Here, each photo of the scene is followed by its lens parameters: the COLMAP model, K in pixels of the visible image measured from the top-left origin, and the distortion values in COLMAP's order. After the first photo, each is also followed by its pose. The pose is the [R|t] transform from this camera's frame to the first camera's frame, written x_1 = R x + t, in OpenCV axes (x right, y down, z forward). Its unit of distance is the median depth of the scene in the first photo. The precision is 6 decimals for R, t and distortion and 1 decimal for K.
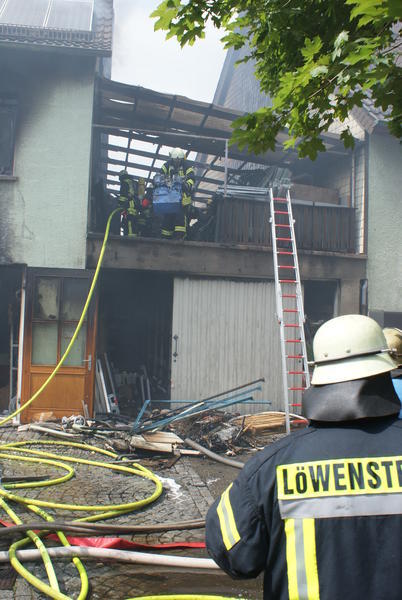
lens RADIAL K [[593.1, 0, 201.0], [0, 593.1, 300.0], [0, 0, 1]] dist [-0.136016, 0.126572]
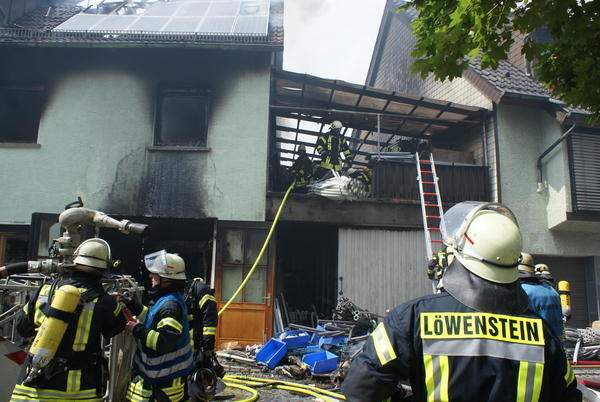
lens RADIAL K [[465.1, 0, 300.0], [0, 465.1, 201.0], [0, 0, 1]] dist [-0.161196, 0.137134]
pose [[0.993180, -0.027710, -0.113249, -0.015175], [0.013262, 0.991892, -0.126388, 0.025227], [0.115833, 0.124024, 0.985495, 0.062590]]
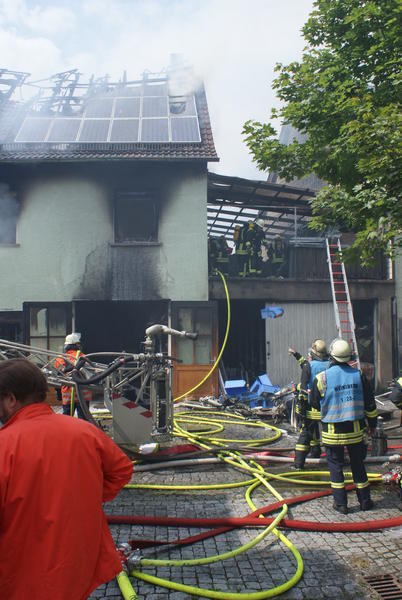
lens RADIAL K [[509.7, 0, 201.0], [0, 509.7, 300.0], [0, 0, 1]] dist [-0.113833, -0.000780]
pose [[0.994323, -0.047879, -0.095019, -0.083988], [0.046452, 0.998773, -0.017168, -0.030128], [0.095725, 0.012657, 0.995327, -0.295902]]
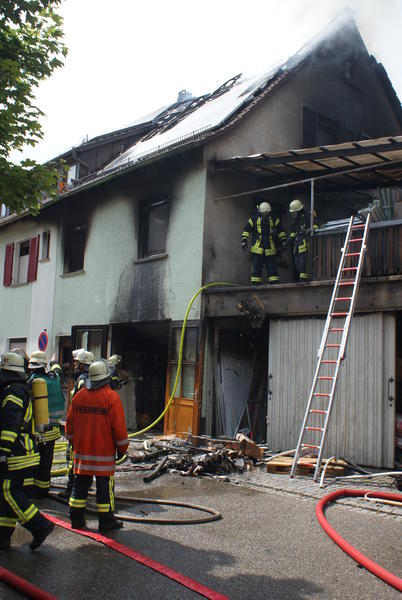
lens RADIAL K [[593.1, 0, 201.0], [0, 593.1, 300.0], [0, 0, 1]] dist [-0.136016, 0.126572]
pose [[0.543842, -0.108286, -0.832172, 0.771295], [0.019977, 0.993029, -0.116162, 0.046890], [0.838950, 0.046549, 0.542214, 0.312106]]
